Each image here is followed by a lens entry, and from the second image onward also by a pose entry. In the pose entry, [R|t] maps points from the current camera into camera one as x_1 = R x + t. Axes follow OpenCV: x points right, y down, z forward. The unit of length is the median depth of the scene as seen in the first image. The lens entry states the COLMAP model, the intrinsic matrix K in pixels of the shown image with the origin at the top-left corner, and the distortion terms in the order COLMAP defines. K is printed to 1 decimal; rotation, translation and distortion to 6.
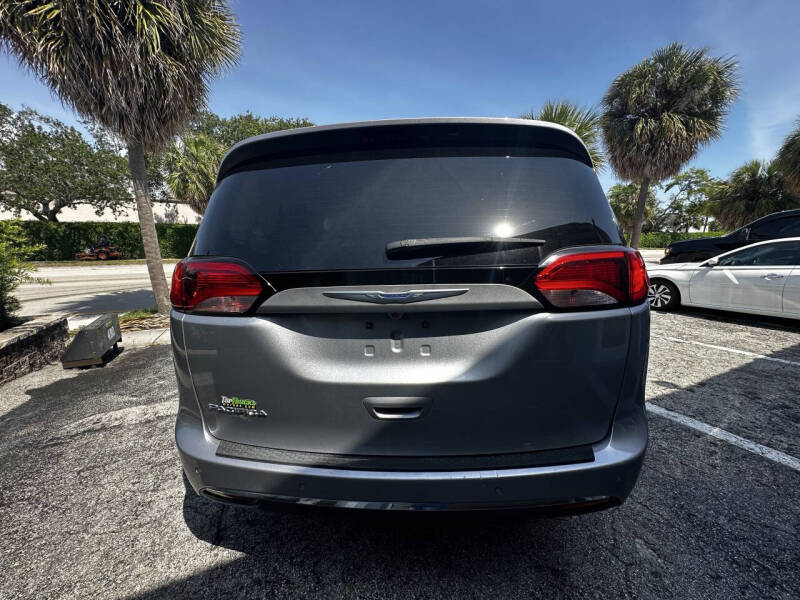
lens RADIAL K [[319.2, 0, 398.8], [0, 319.2, 301.8], [0, 0, 1]] dist [-0.003737, 0.000942]
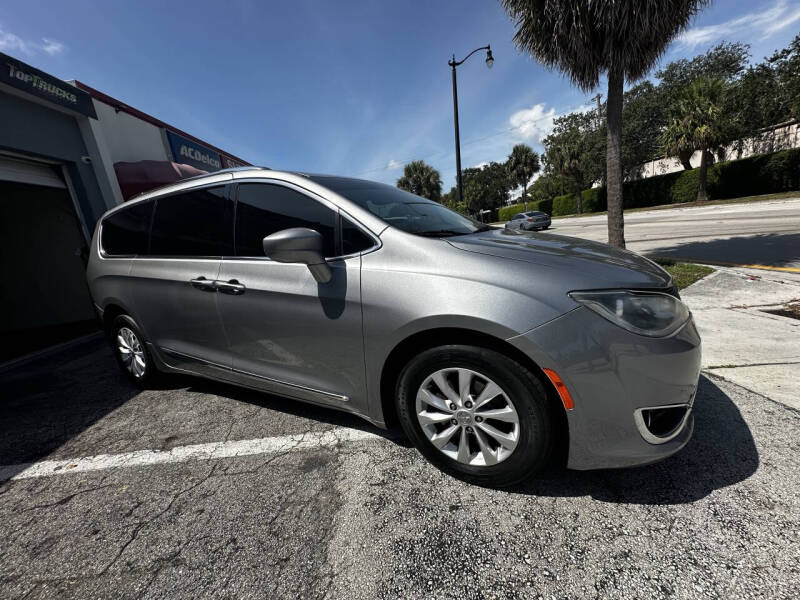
lens RADIAL K [[319.2, 0, 401.8], [0, 319.2, 301.5], [0, 0, 1]] dist [-0.003737, 0.000942]
pose [[-0.408620, 0.250963, -0.877524, 0.463067], [-0.027190, 0.957680, 0.286548, -0.147970], [0.912300, 0.140949, -0.384504, 1.001181]]
